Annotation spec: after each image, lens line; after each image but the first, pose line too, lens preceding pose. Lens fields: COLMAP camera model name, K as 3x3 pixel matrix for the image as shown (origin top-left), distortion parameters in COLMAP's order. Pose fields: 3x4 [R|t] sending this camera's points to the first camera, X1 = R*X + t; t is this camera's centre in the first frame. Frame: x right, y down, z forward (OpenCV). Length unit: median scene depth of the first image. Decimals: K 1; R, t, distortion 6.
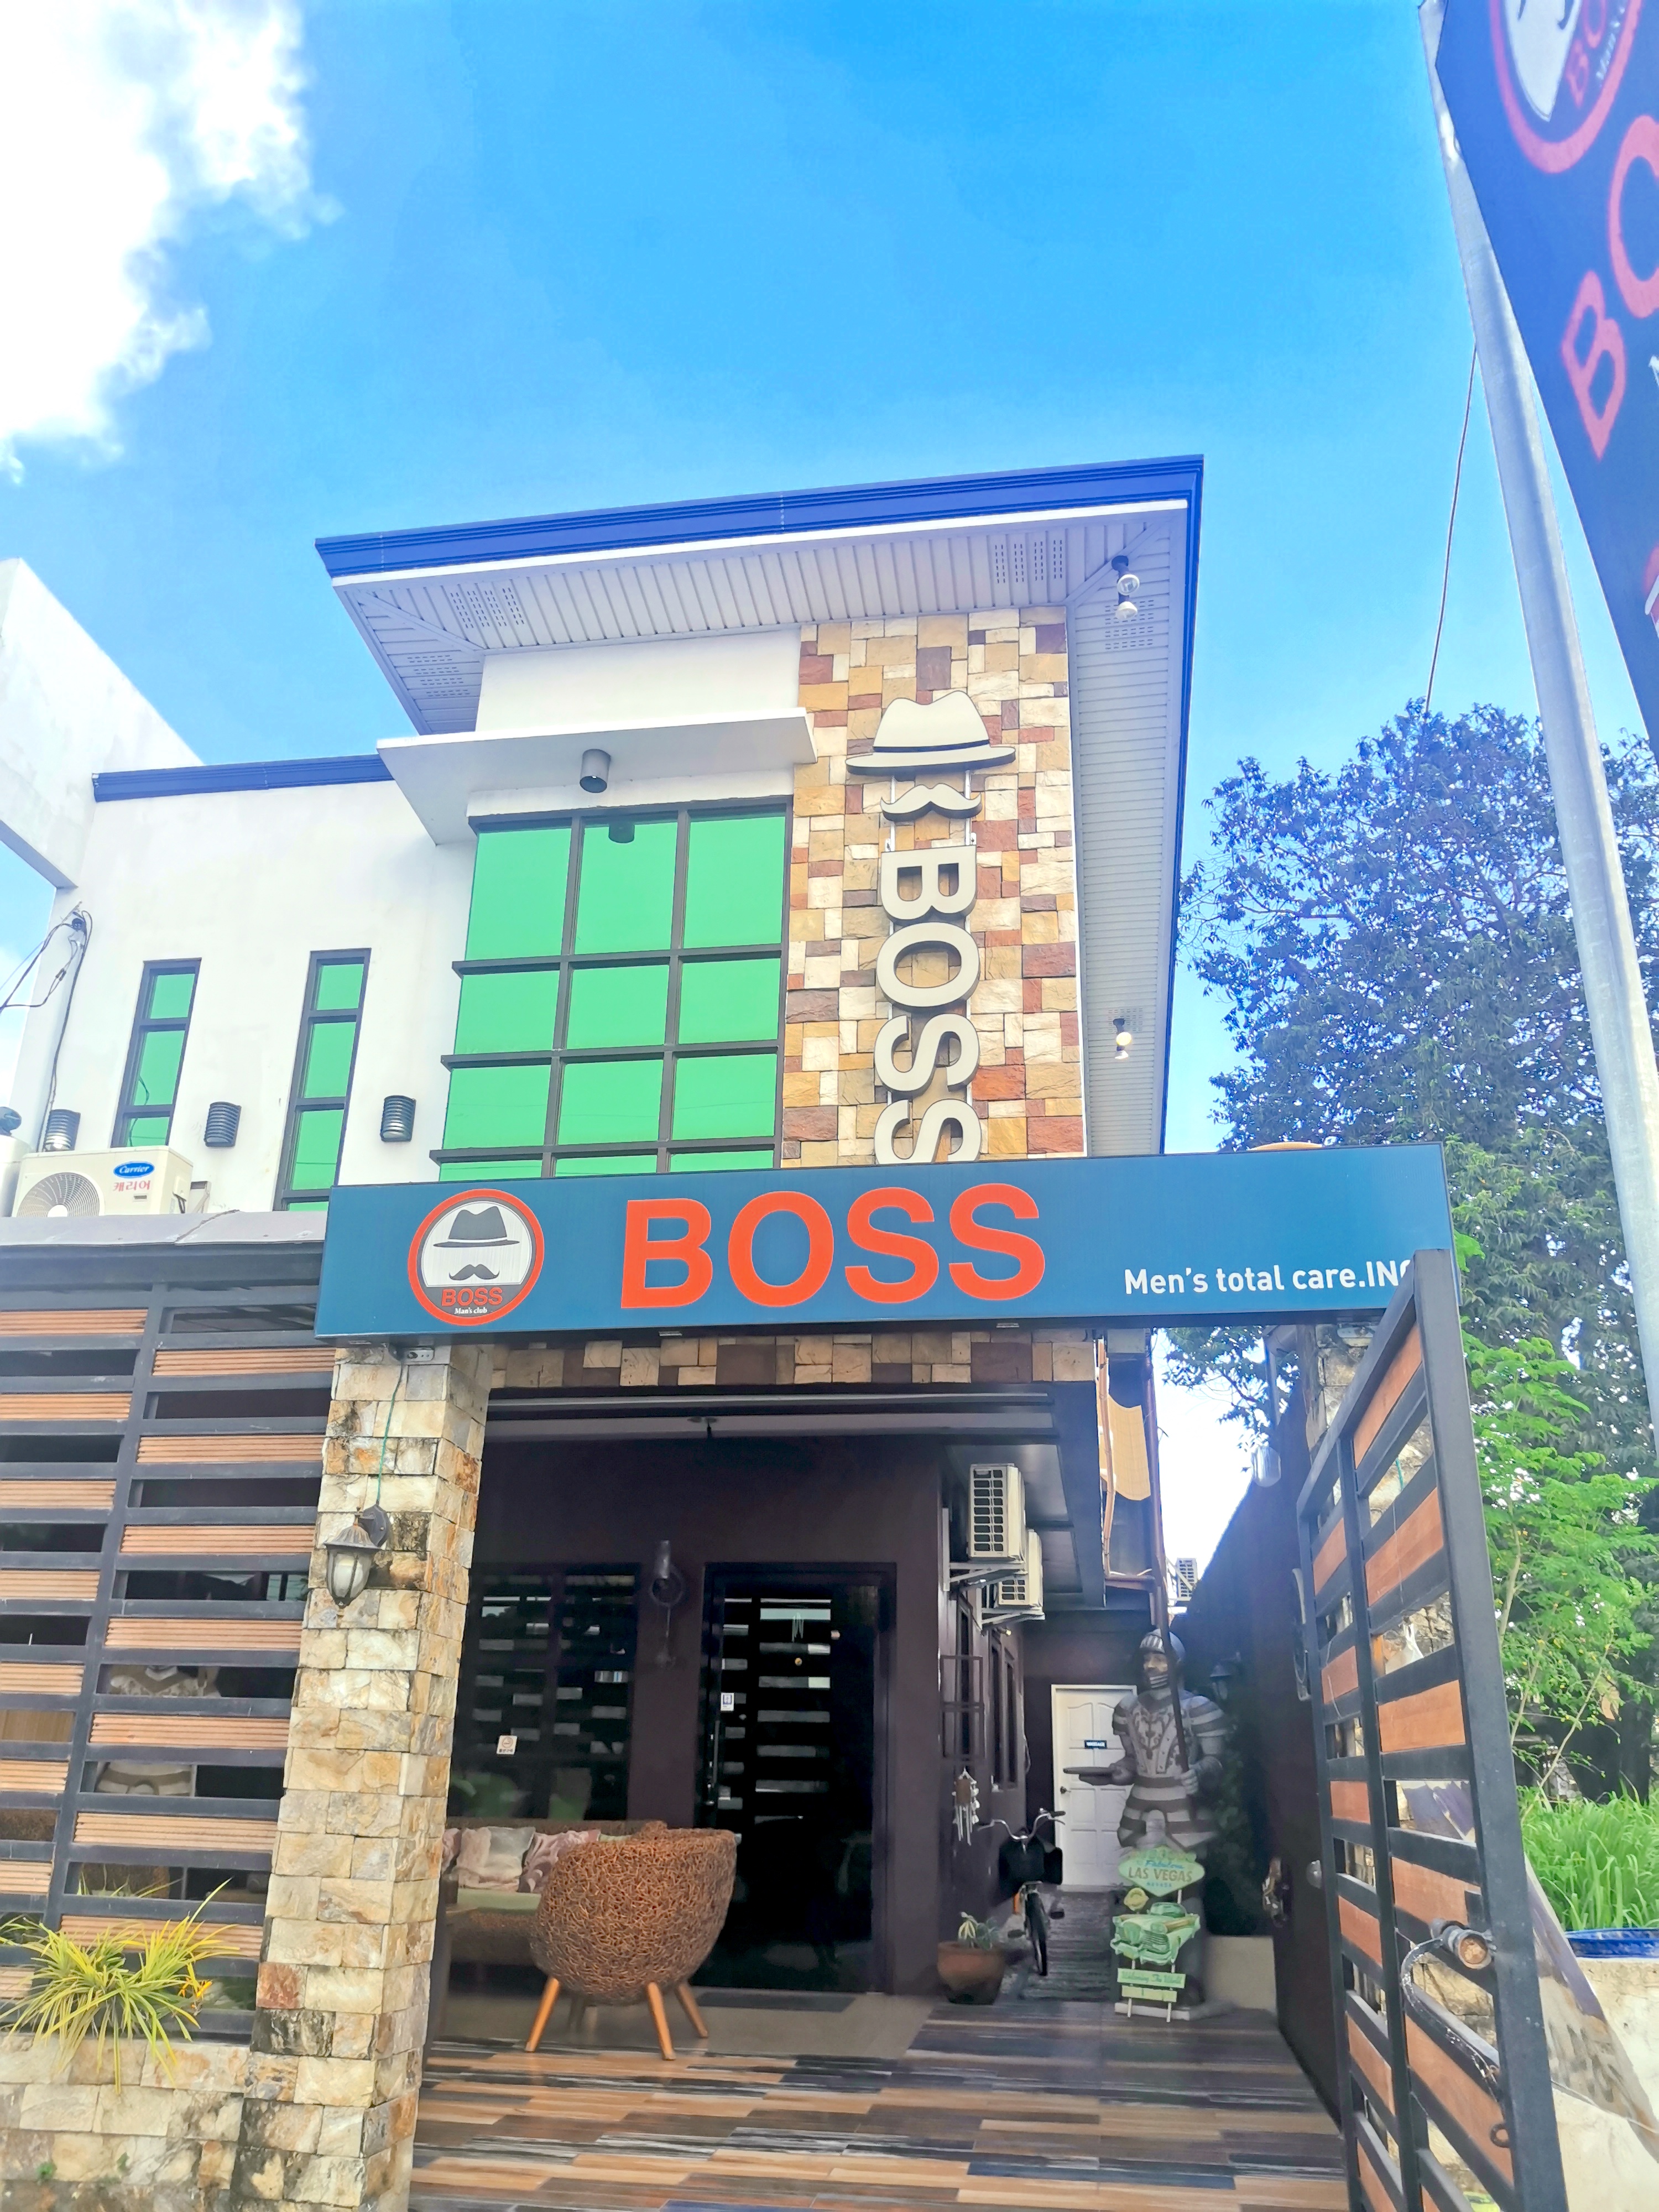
lens RADIAL K [[1652.2, 0, 832.9], [0, 1652.2, 1111.8], [0, 0, 1]] dist [0.030066, -0.090134]
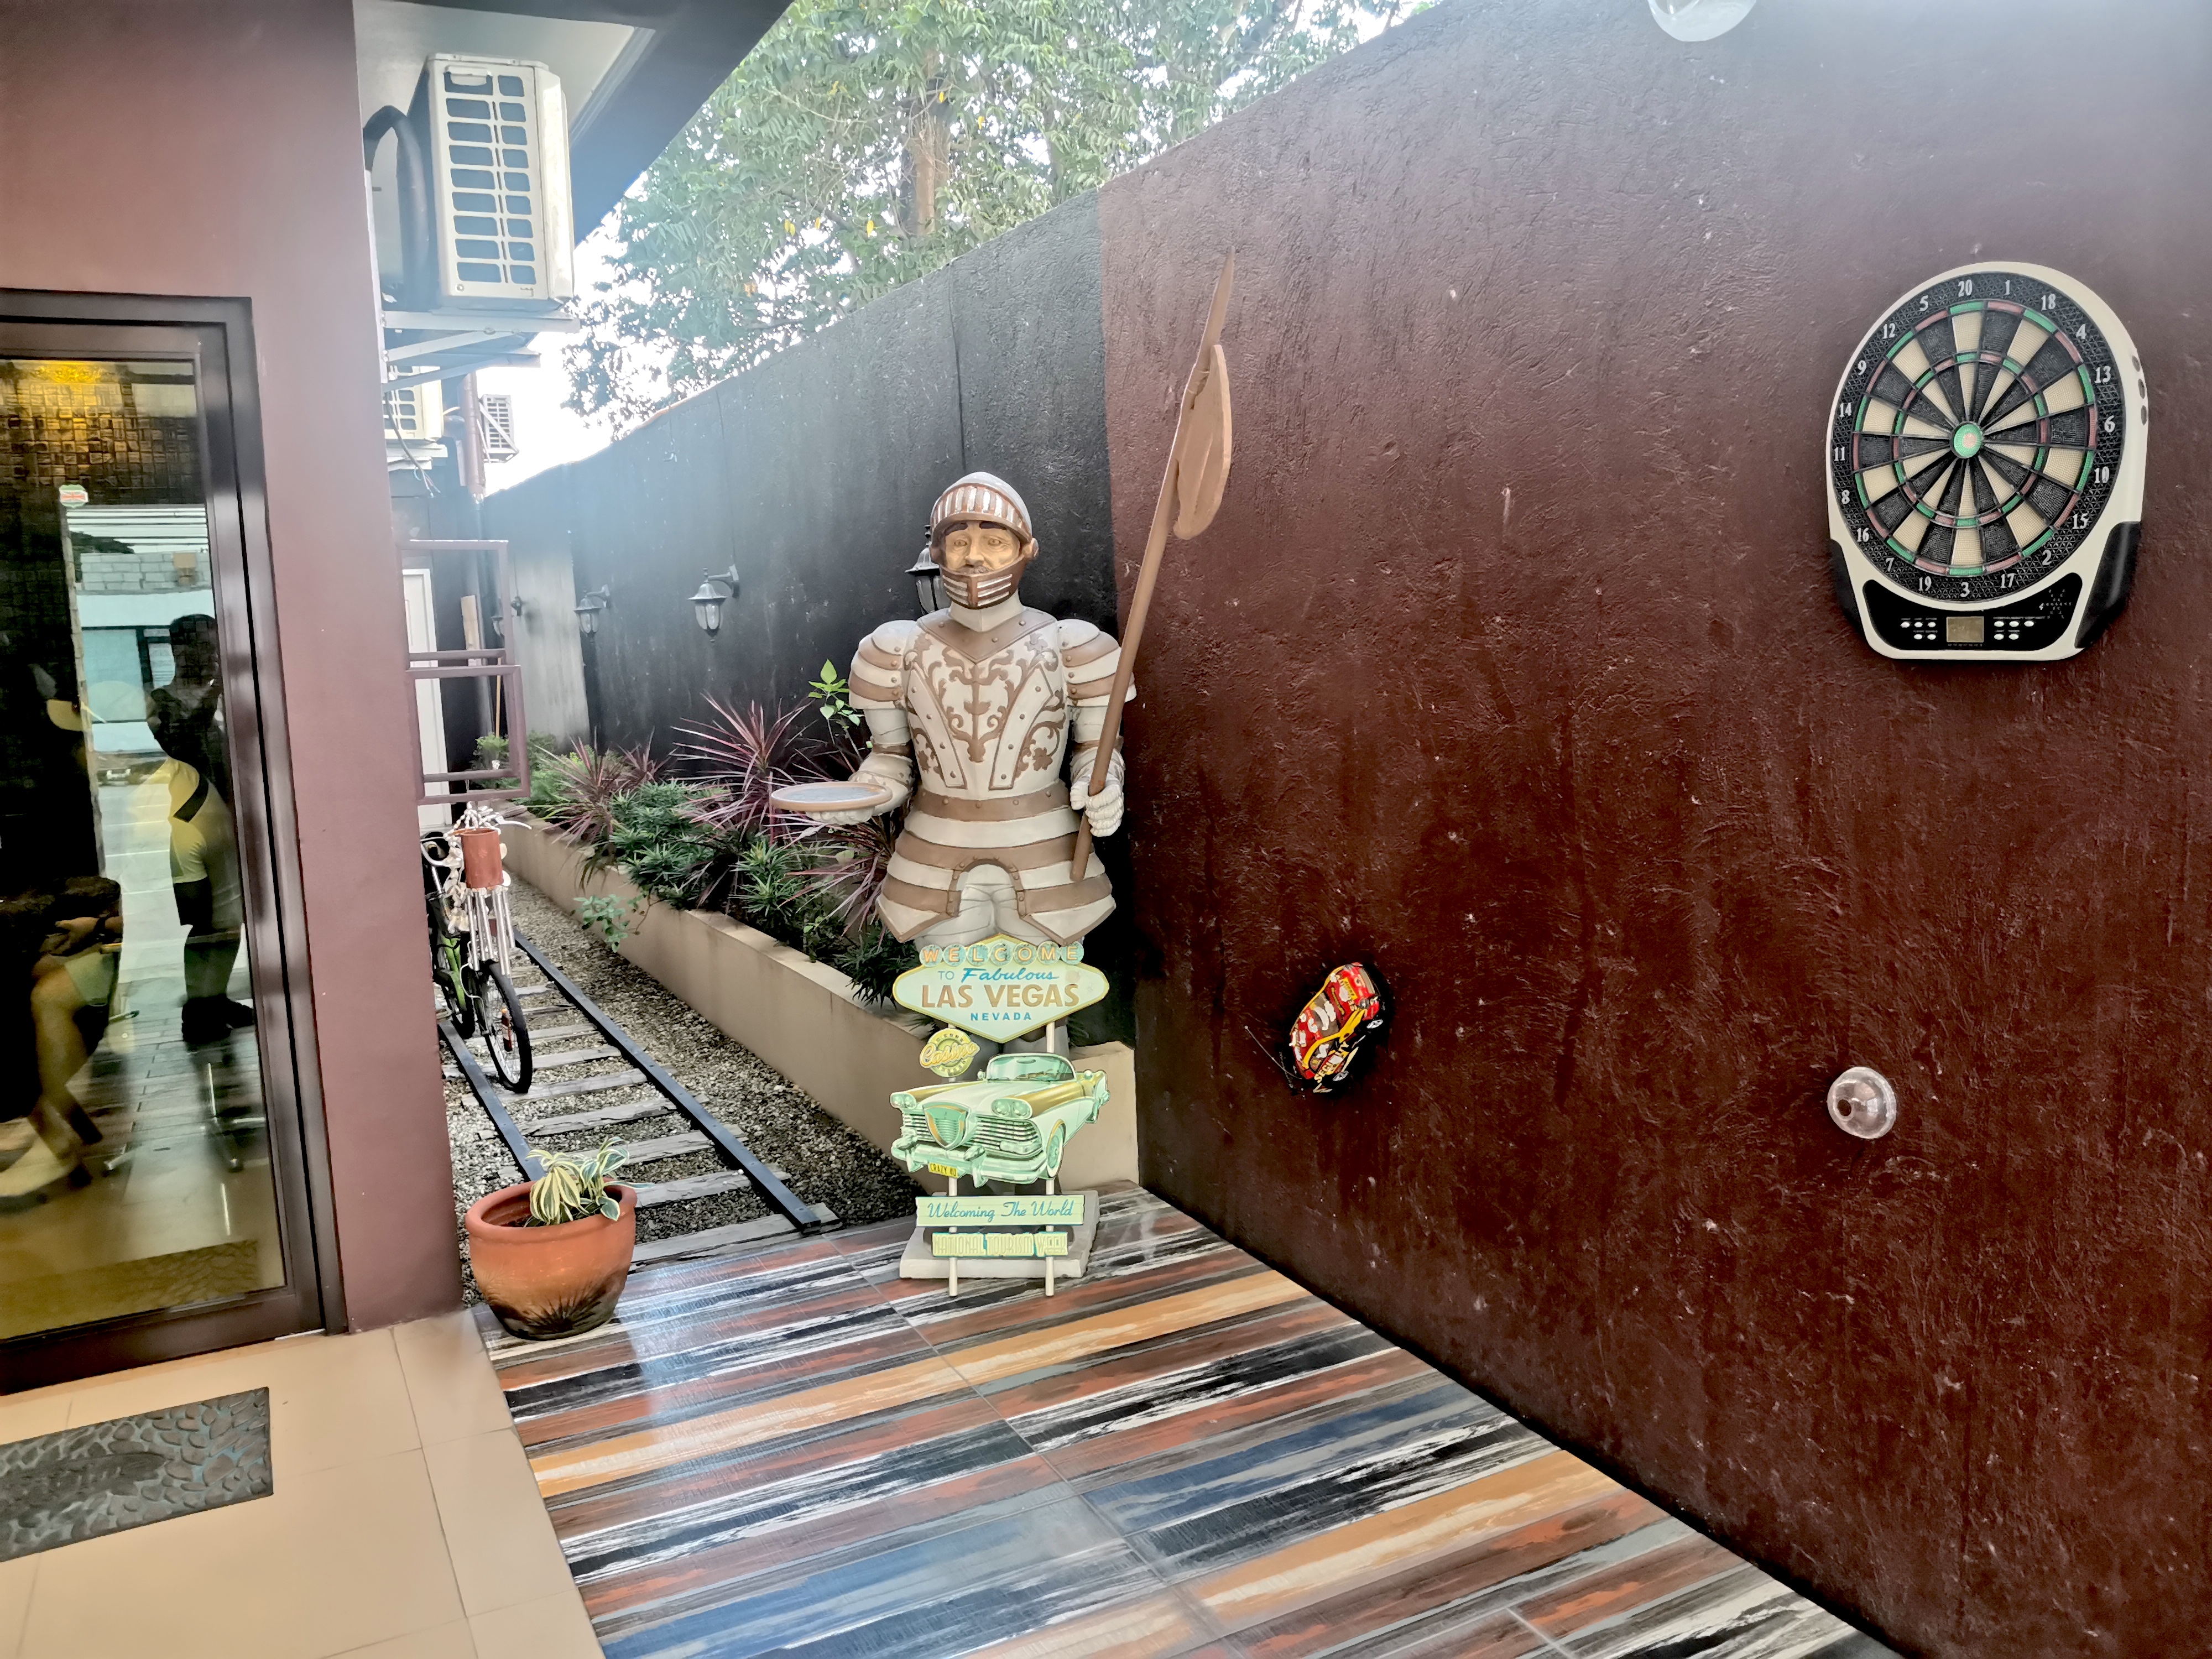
lens RADIAL K [[1652.2, 0, 1106.0], [0, 1652.2, 829.5], [0, 0, 1]] dist [0.030066, -0.090134]
pose [[0.804624, -0.123552, 0.580789, -0.035644], [-0.169568, 0.889571, 0.424158, 0.205813], [-0.569059, -0.439771, 0.694819, 0.638860]]
